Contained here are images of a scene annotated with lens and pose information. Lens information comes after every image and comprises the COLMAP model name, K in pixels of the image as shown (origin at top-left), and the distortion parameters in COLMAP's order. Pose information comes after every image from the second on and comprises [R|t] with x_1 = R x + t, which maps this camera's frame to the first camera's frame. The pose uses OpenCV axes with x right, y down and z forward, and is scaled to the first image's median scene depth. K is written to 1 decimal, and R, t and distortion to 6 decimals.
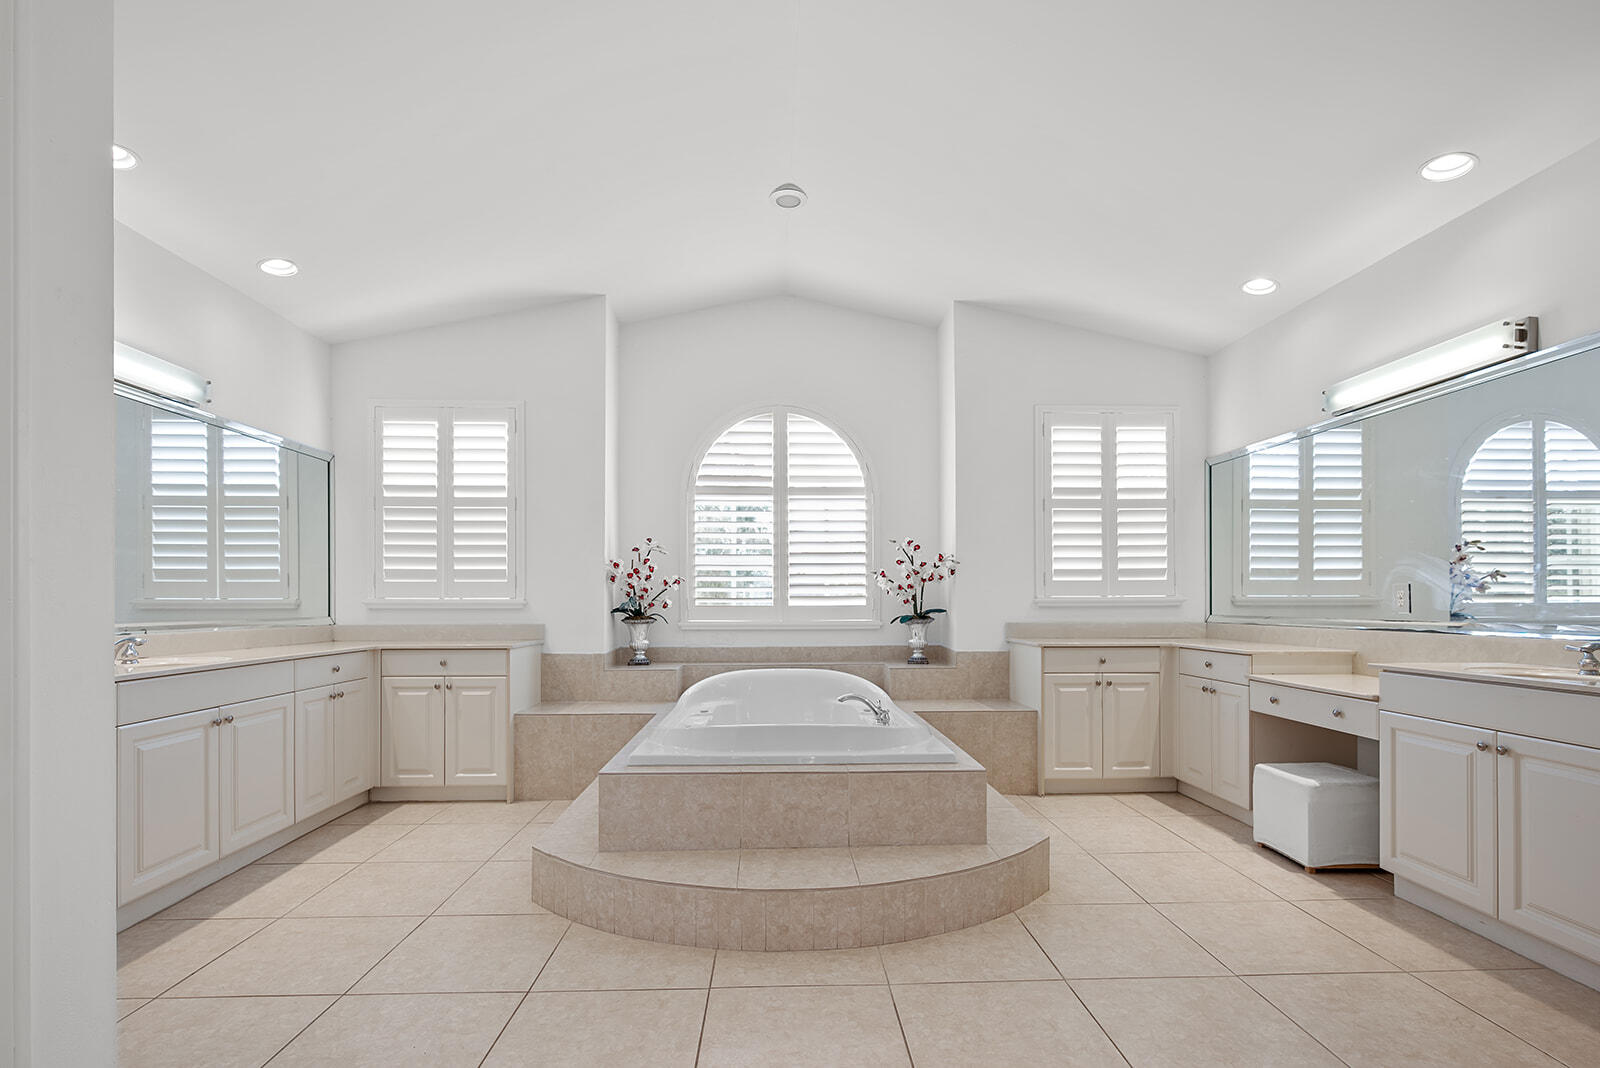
lens RADIAL K [[733.4, 0, 801.6], [0, 733.4, 596.2], [0, 0, 1]] dist [-0.001210, -0.000263]
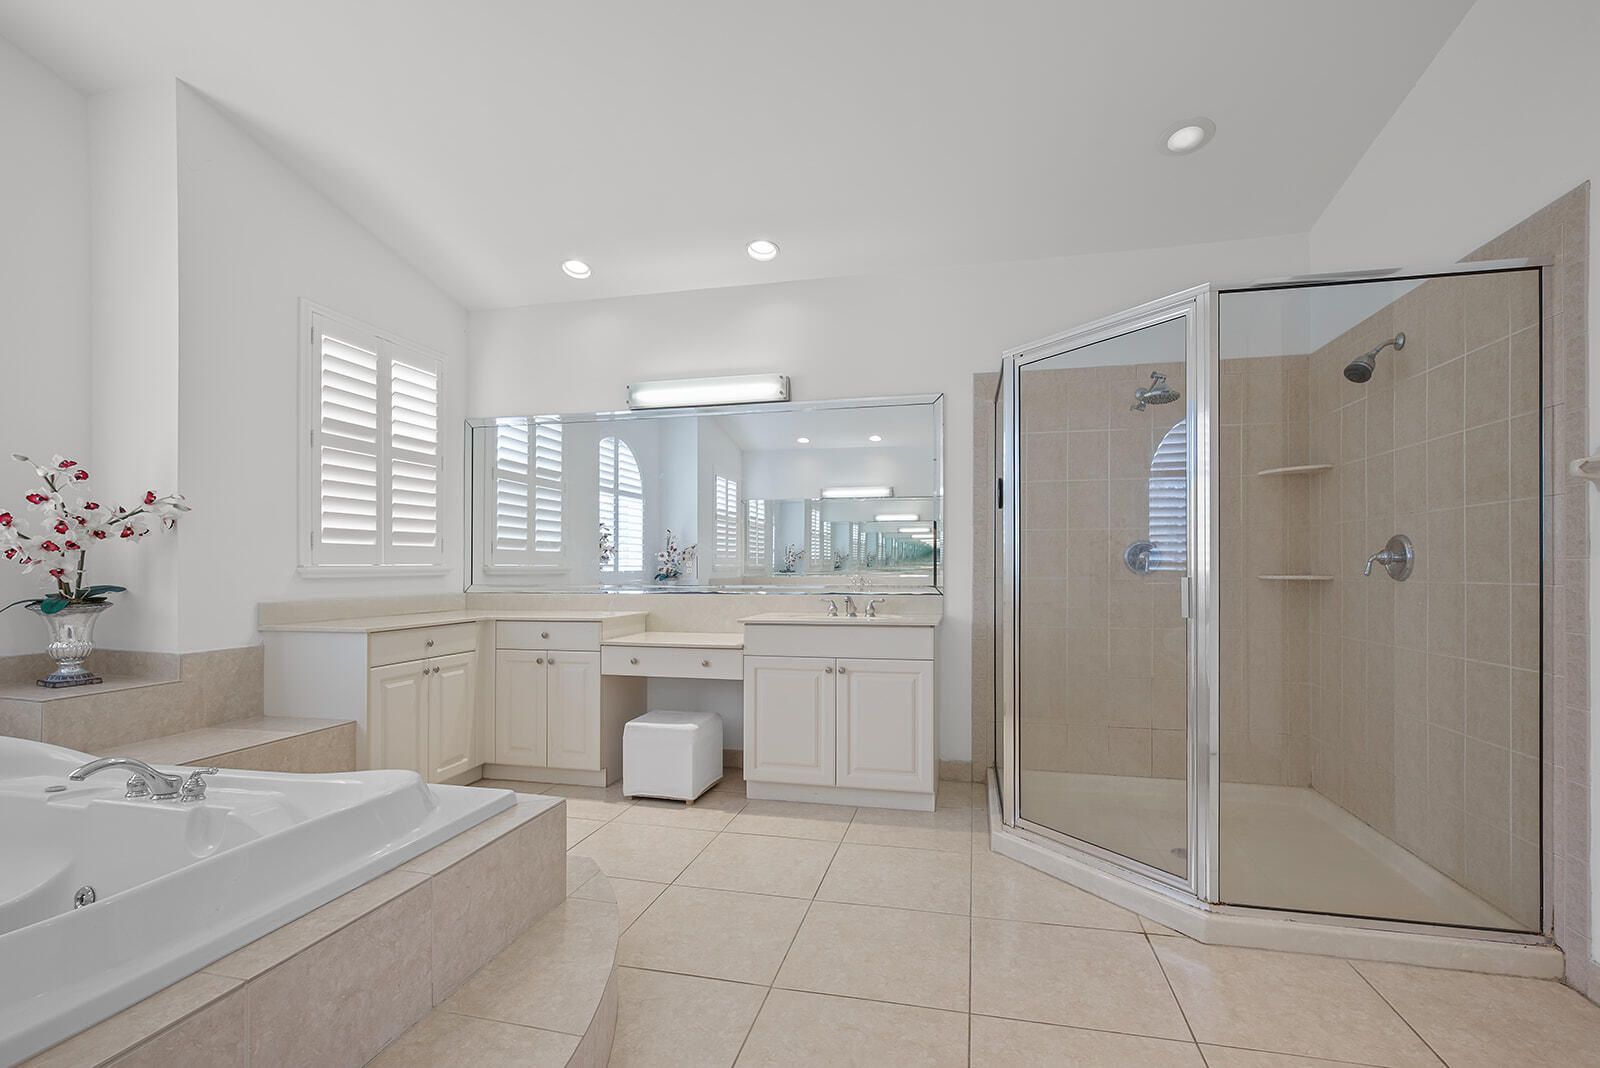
lens RADIAL K [[724.5, 0, 802.5], [0, 724.5, 566.3], [0, 0, 1]] dist [0.002066, 0.000093]
pose [[0.263763, 0.001796, 0.964586, -0.234583], [-0.003456, 0.999994, -0.000917, 0.000809], [-0.964581, -0.003091, 0.263768, 0.341310]]
